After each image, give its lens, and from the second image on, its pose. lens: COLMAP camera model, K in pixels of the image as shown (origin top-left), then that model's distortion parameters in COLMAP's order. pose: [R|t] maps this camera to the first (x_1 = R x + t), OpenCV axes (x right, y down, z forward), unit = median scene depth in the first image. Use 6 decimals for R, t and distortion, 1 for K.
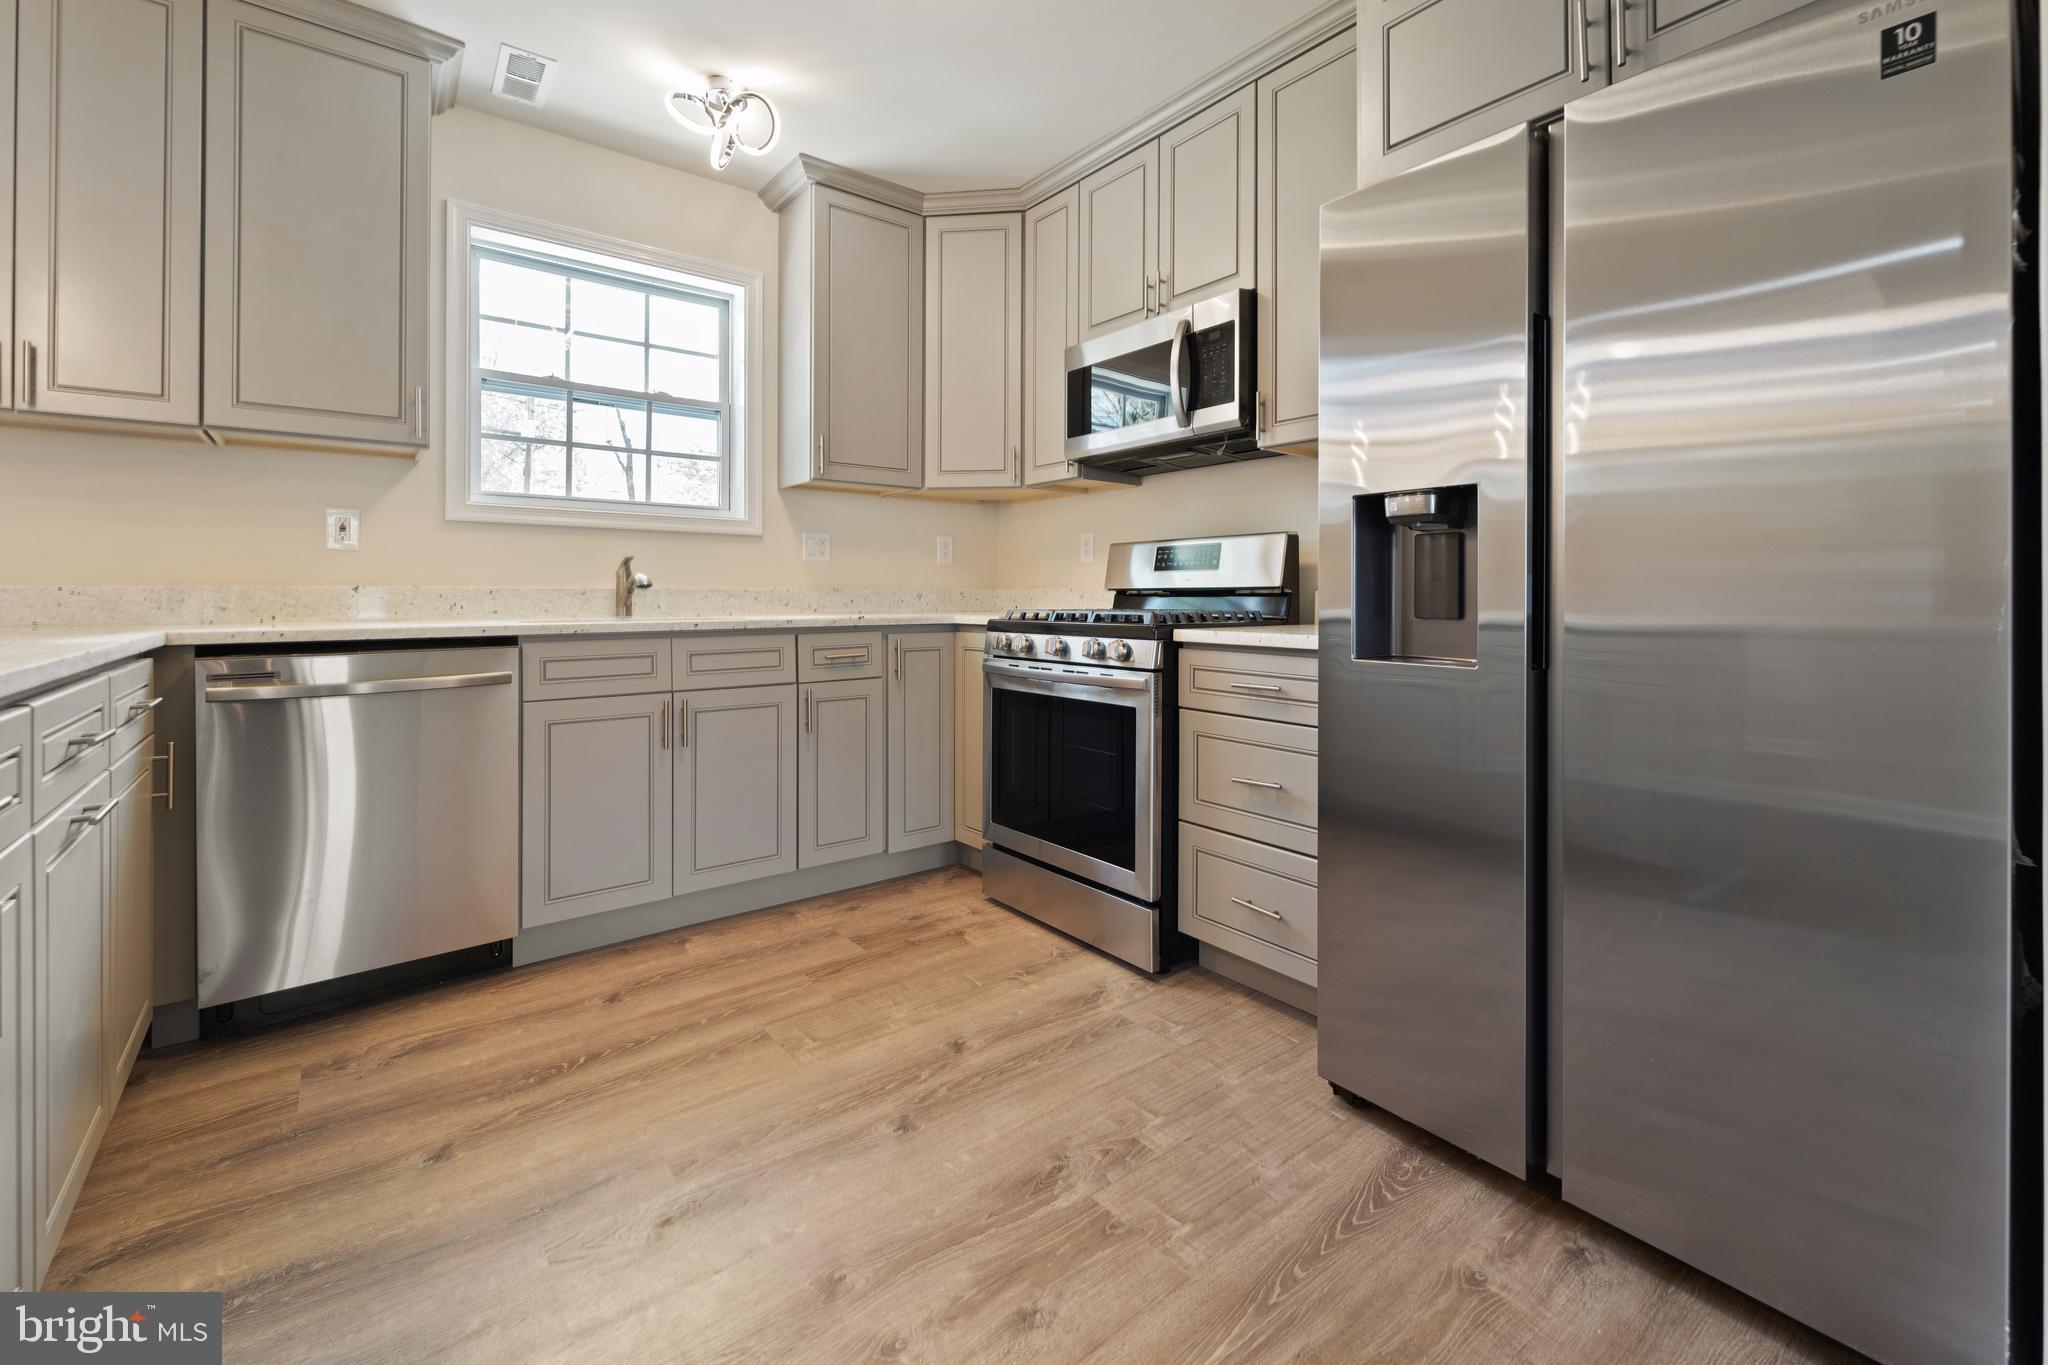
lens RADIAL K [[862.0, 0, 1020.8], [0, 862.0, 591.7], [0, 0, 1]] dist [0.002404, -0.000140]
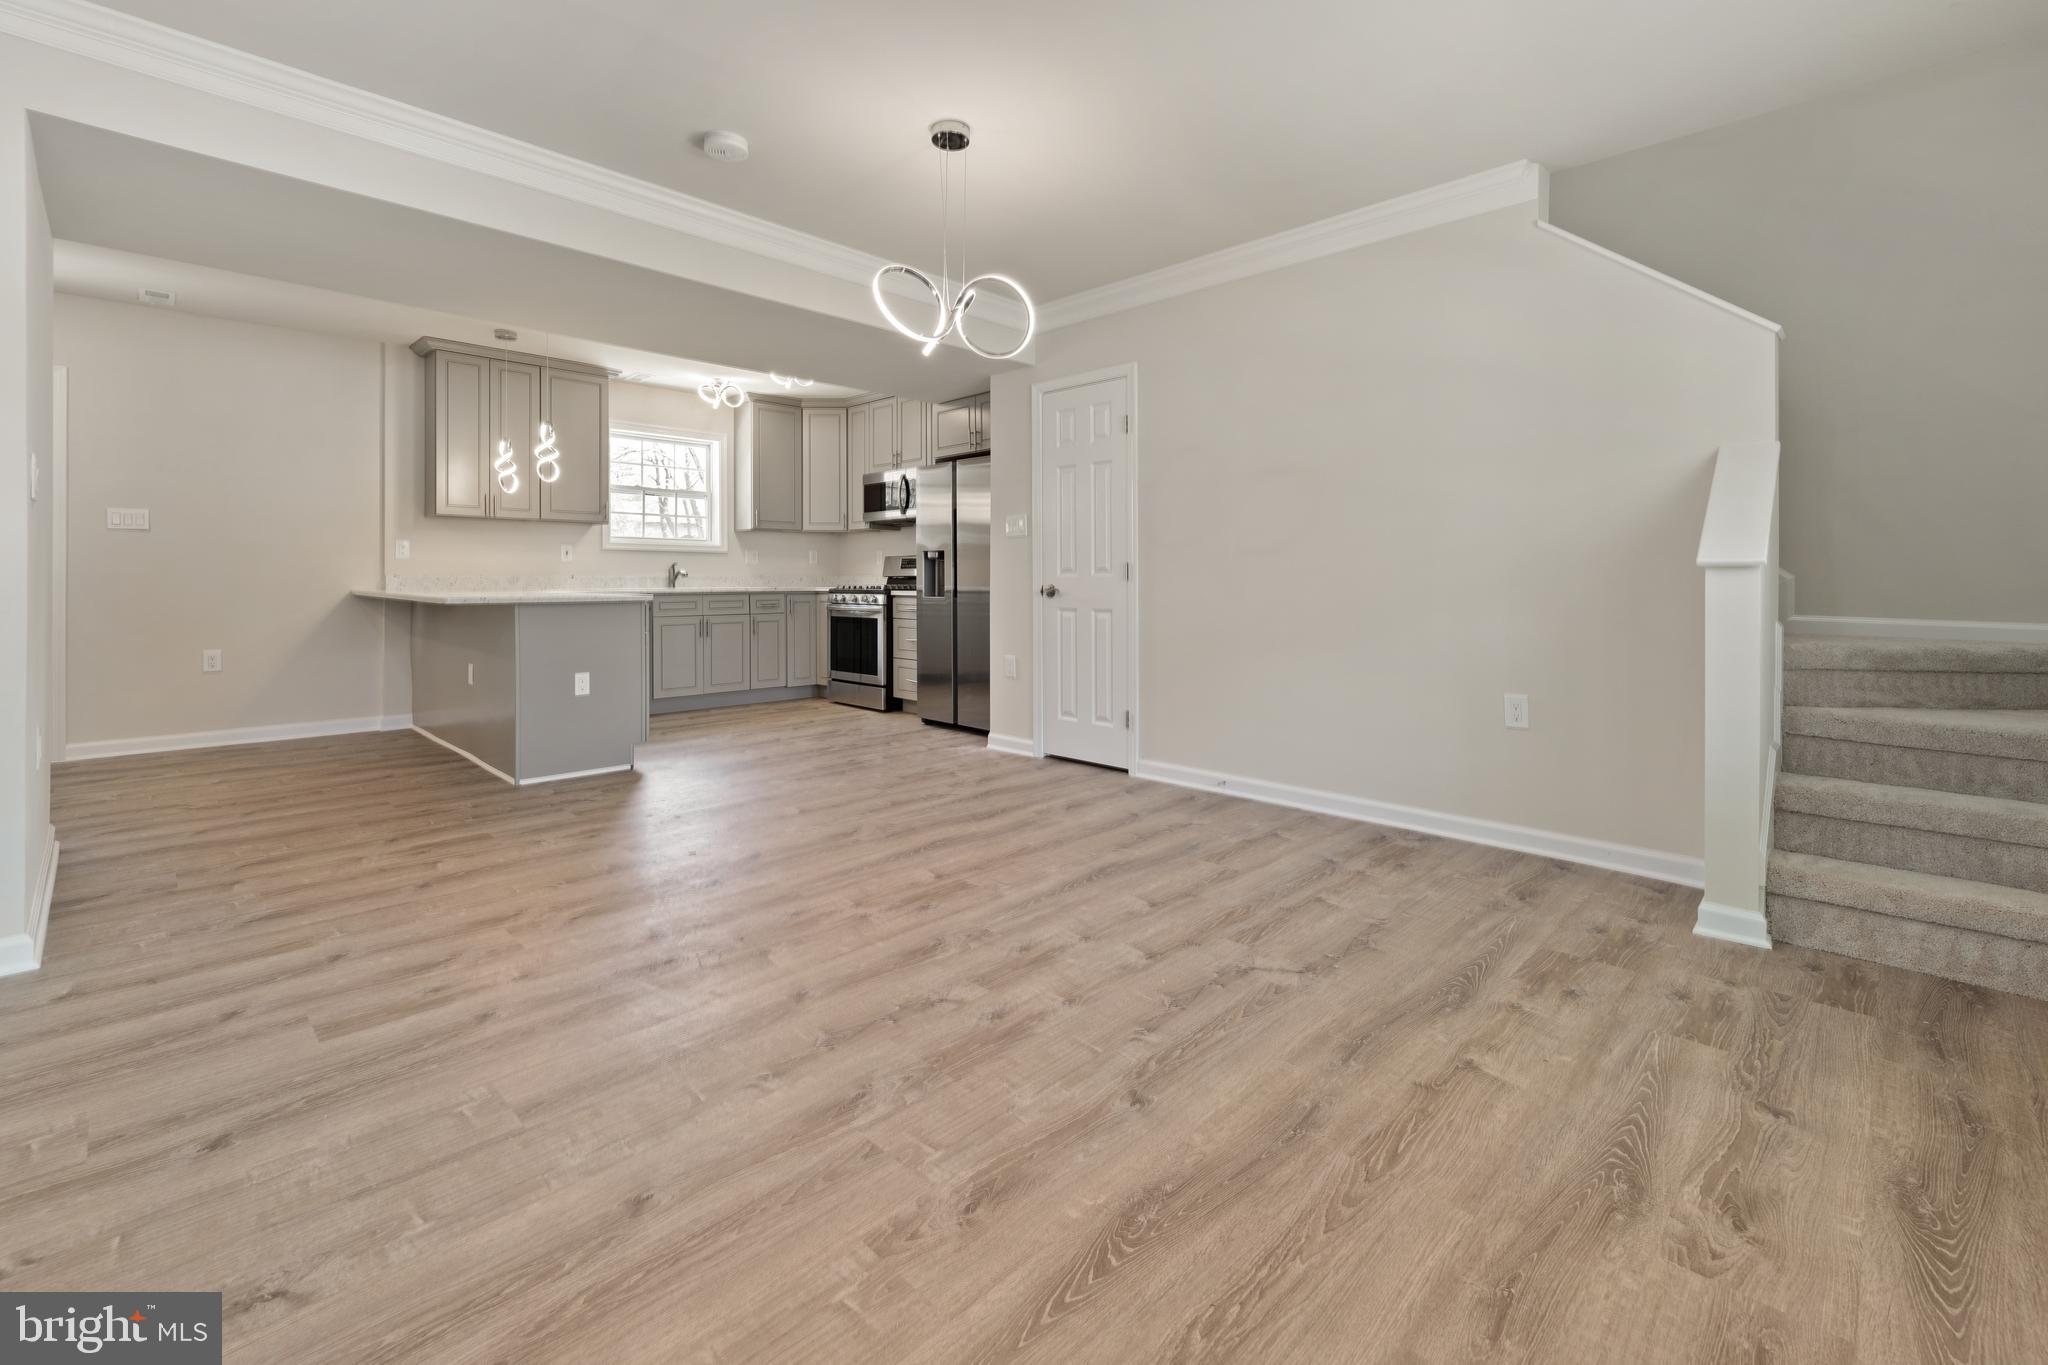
lens RADIAL K [[881.0, 0, 1033.1], [0, 881.0, 572.7], [0, 0, 1]] dist [0.008153, 0.000009]
pose [[0.991387, 0.001473, 0.130957, 0.237136], [-0.000874, 0.999989, -0.004629, -0.002976], [-0.130962, 0.004475, 0.991377, -1.773441]]
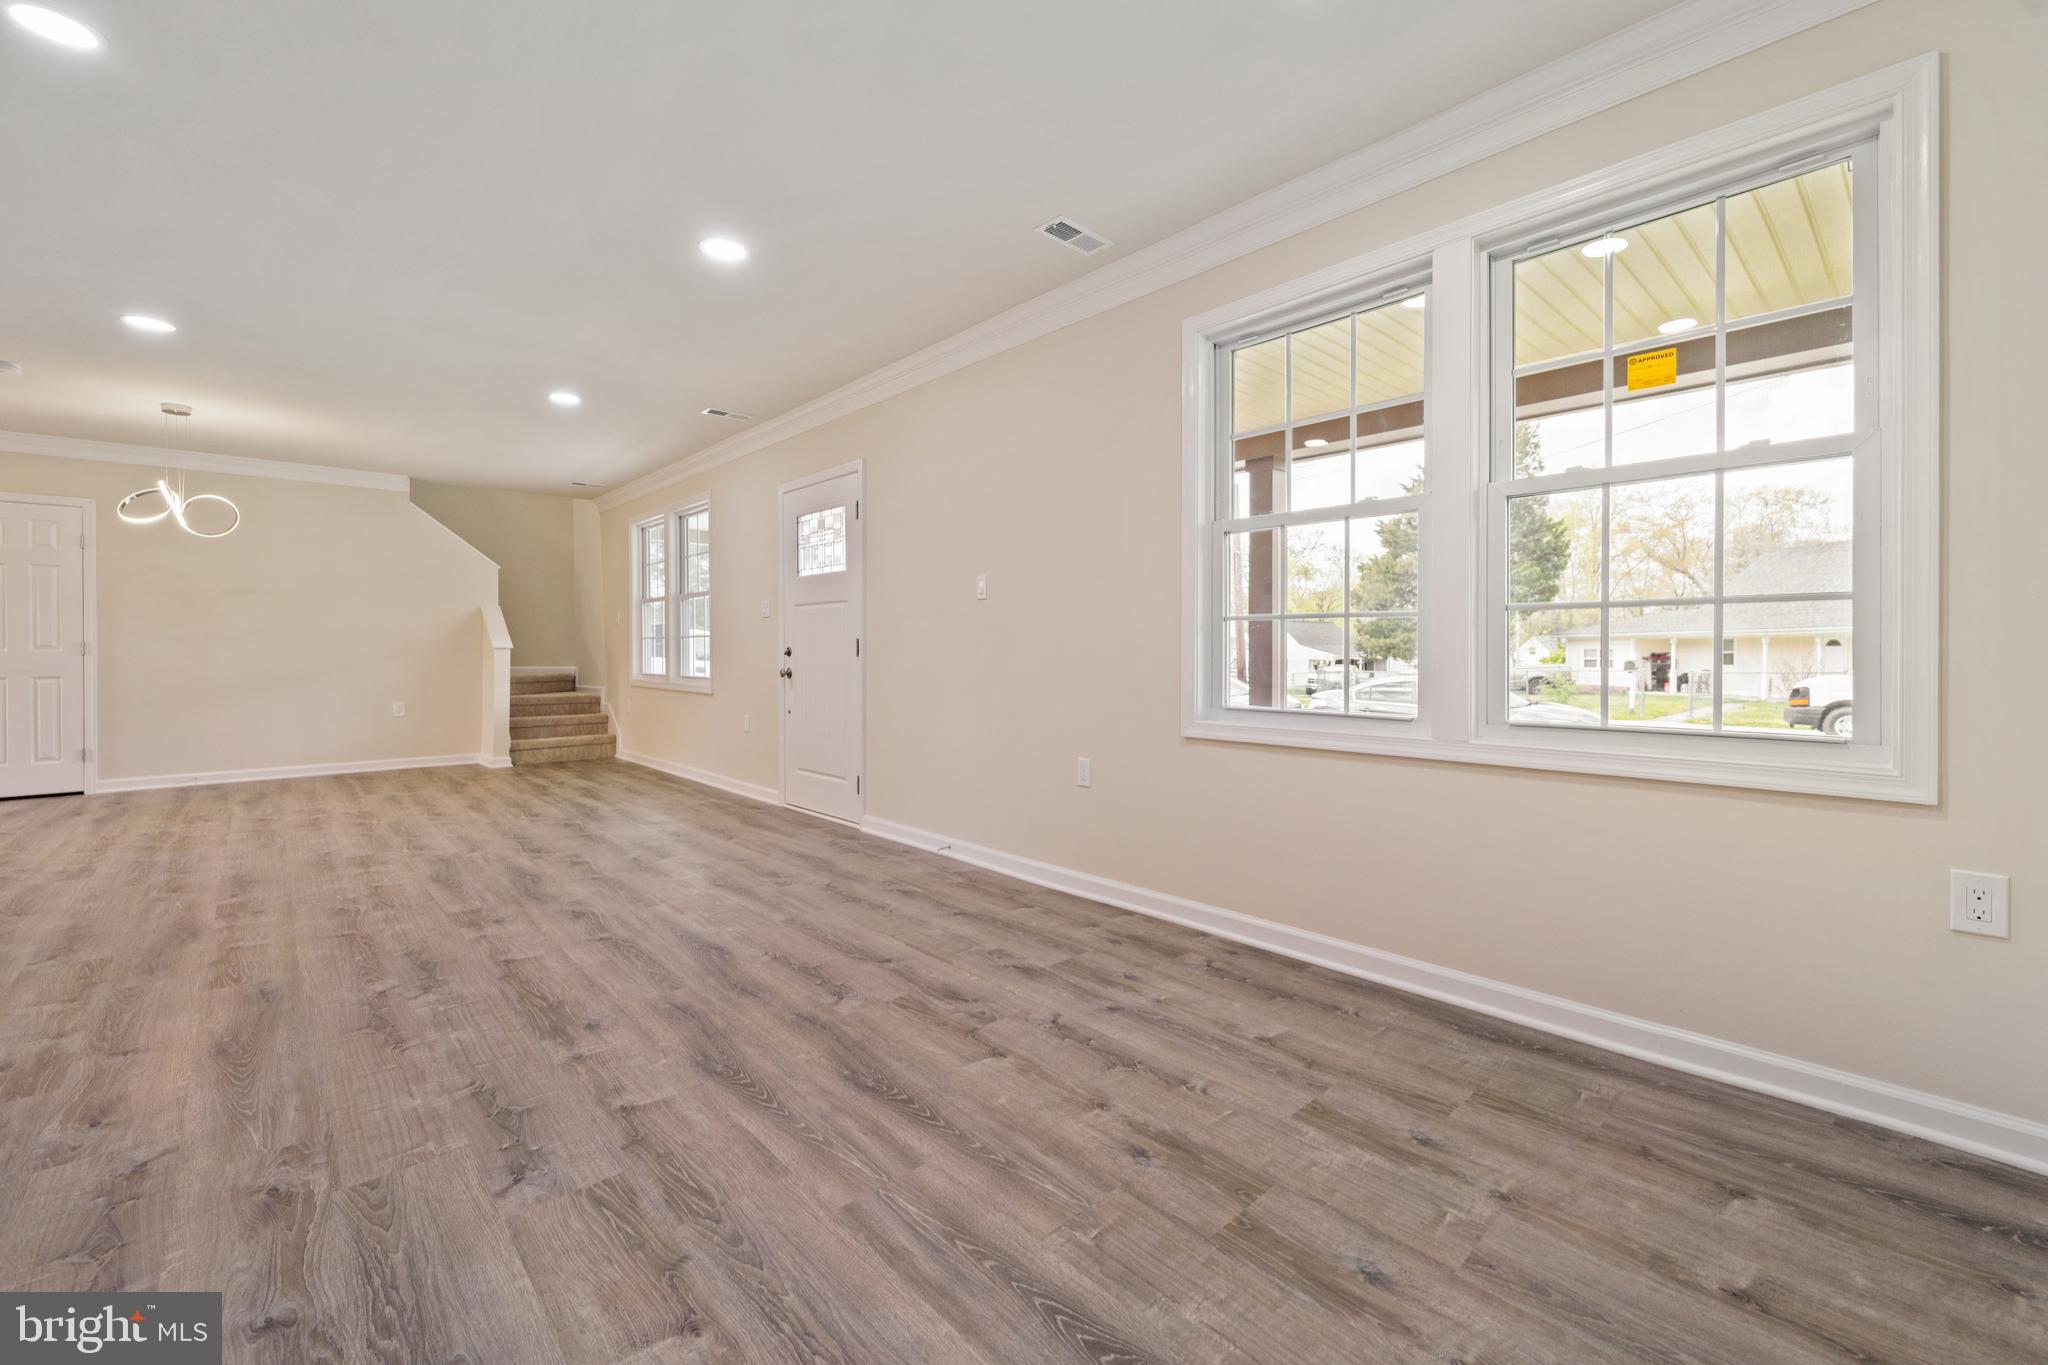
lens RADIAL K [[831.6, 0, 1029.5], [0, 831.6, 652.1], [0, 0, 1]] dist [0.001477, -0.000158]
pose [[-0.079197, -0.003322, 0.996853, -1.930937], [0.000056, 0.999994, 0.003337, -0.010400], [-0.996859, 0.000320, -0.079197, -2.512062]]
